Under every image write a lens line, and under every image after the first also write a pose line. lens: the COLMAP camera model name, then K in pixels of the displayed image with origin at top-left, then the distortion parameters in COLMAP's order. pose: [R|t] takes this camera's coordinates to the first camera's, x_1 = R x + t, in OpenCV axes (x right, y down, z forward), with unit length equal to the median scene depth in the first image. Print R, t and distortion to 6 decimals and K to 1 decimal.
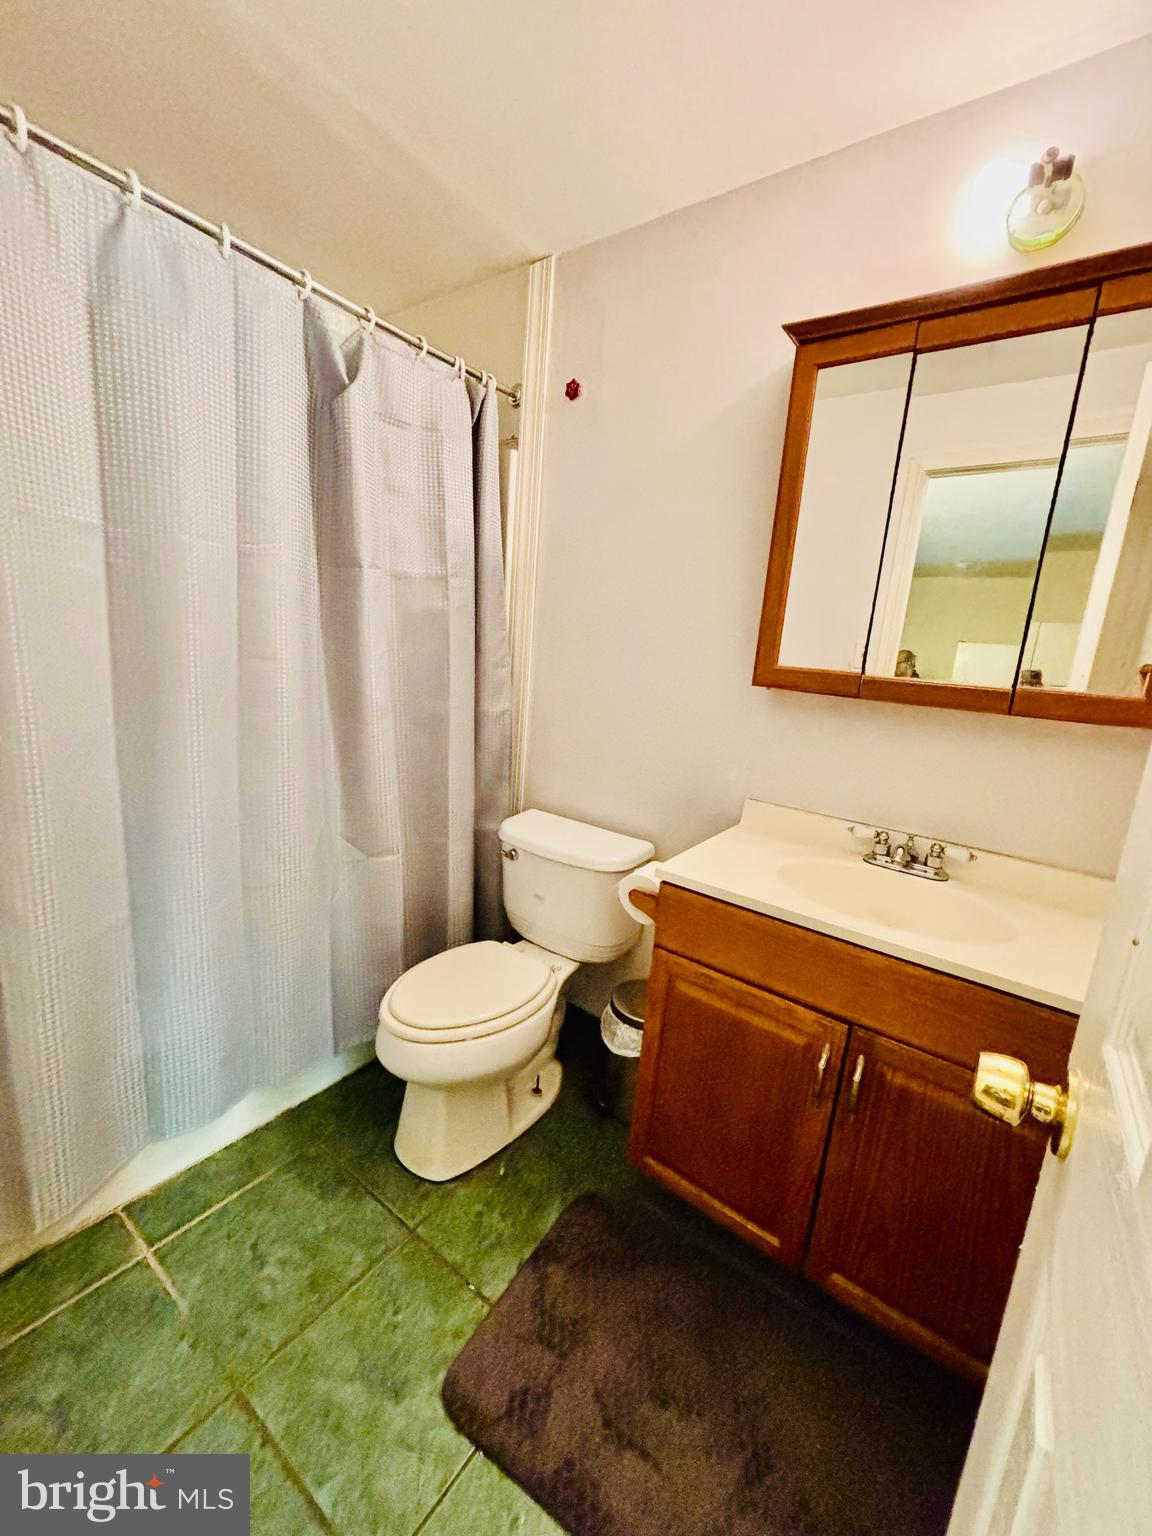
lens RADIAL K [[613.8, 0, 571.8], [0, 613.8, 770.2], [0, 0, 1]] dist [0.008678, -0.001494]
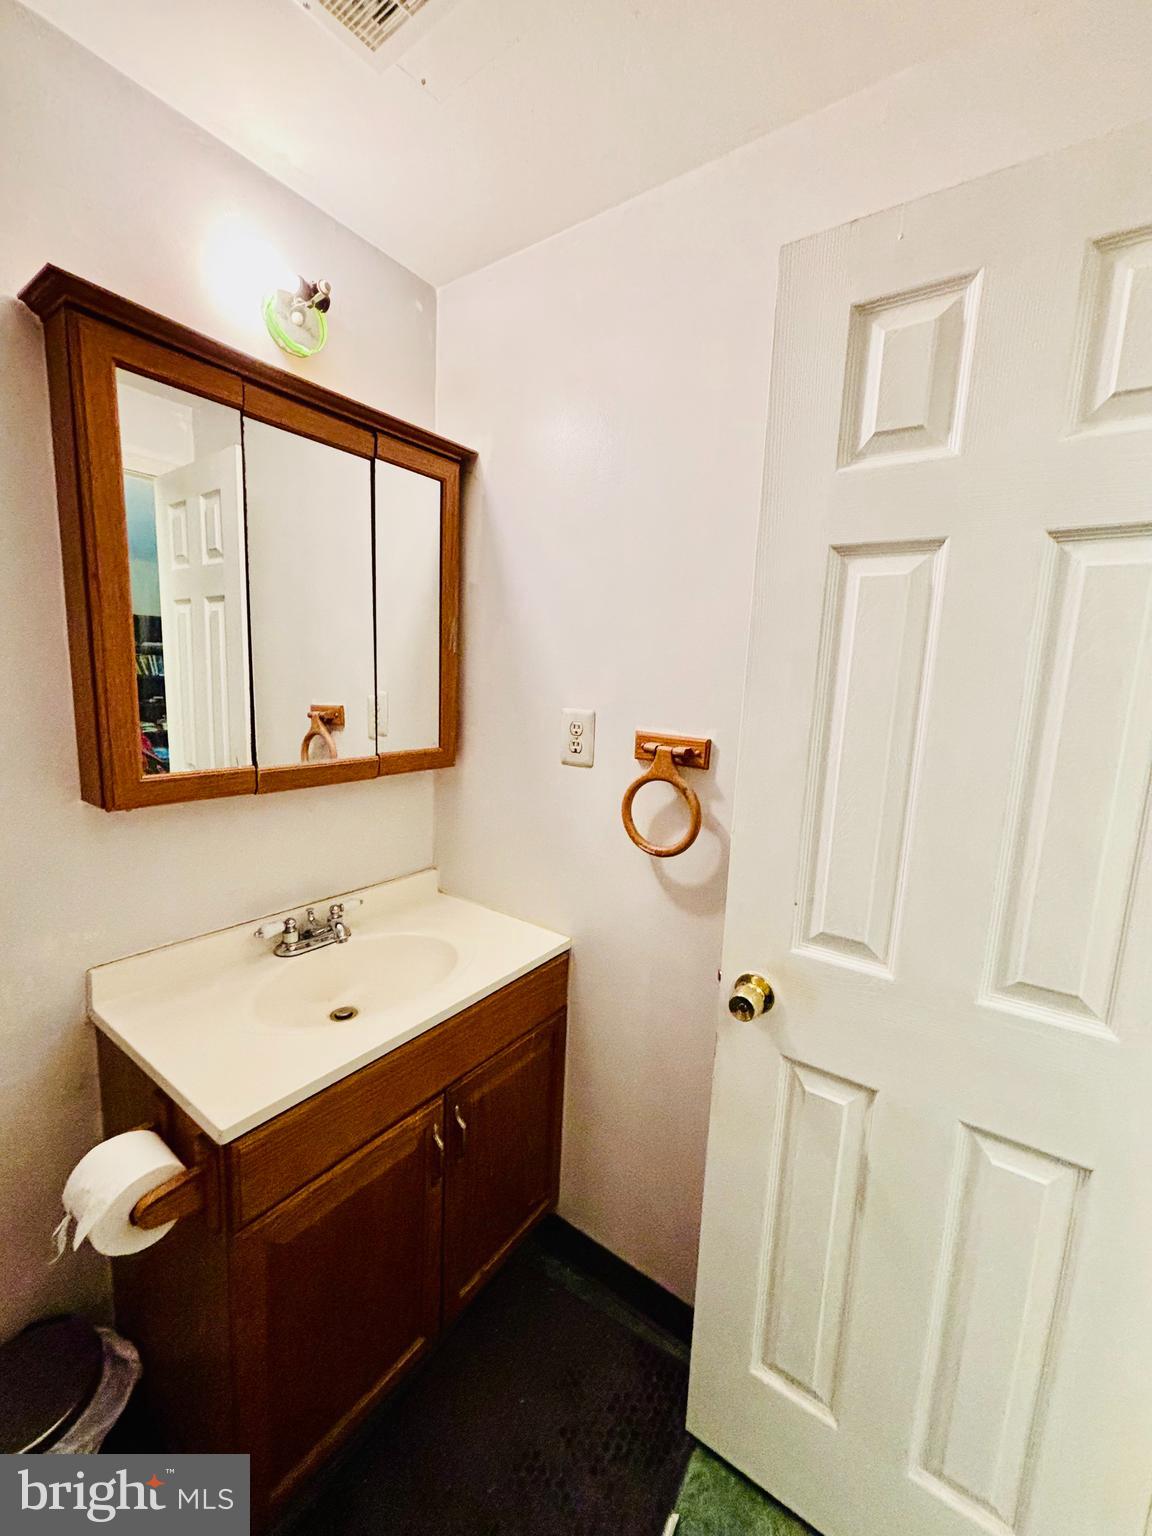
lens RADIAL K [[613.8, 0, 585.4], [0, 613.8, 766.9], [0, 0, 1]] dist [0.008678, -0.001494]
pose [[-0.033216, -0.241058, 0.969942, -0.433093], [0.157656, 0.957064, 0.243256, -0.329765], [-0.986935, 0.160997, 0.006214, 0.592463]]
